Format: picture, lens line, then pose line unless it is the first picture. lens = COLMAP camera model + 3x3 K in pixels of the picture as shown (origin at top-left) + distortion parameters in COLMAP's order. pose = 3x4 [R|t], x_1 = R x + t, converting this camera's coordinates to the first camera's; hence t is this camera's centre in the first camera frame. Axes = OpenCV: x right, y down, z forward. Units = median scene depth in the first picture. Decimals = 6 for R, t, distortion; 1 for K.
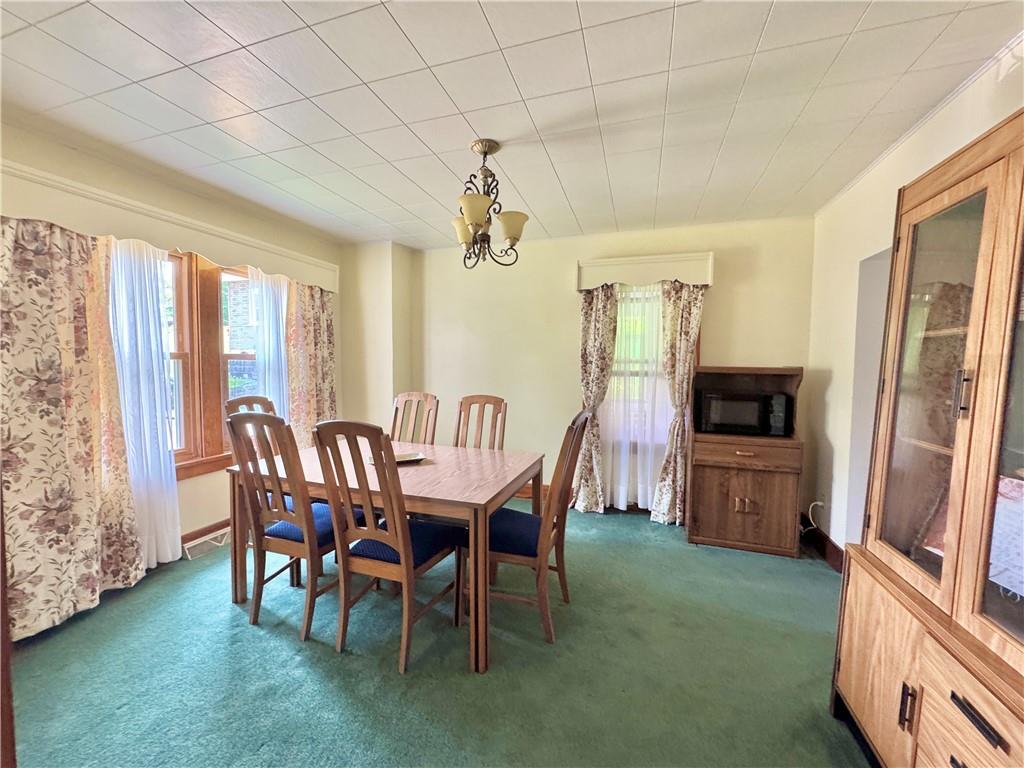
lens RADIAL K [[398.0, 0, 516.2], [0, 398.0, 384.2], [0, 0, 1]] dist [-0.015194, 0.000366]
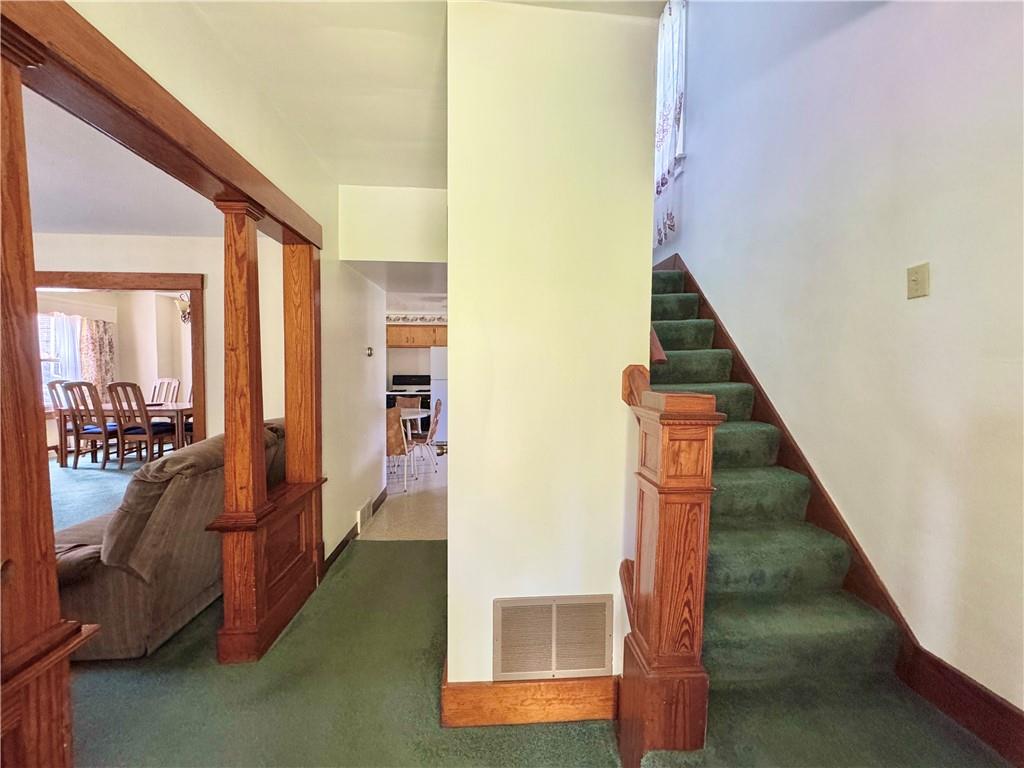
lens RADIAL K [[398.0, 0, 516.2], [0, 398.0, 384.2], [0, 0, 1]] dist [-0.015194, 0.000366]
pose [[0.929963, -0.016282, 0.367292, 0.654691], [0.020806, 0.999749, -0.008362, 0.103428], [-0.367064, 0.015418, 0.930068, -1.484581]]
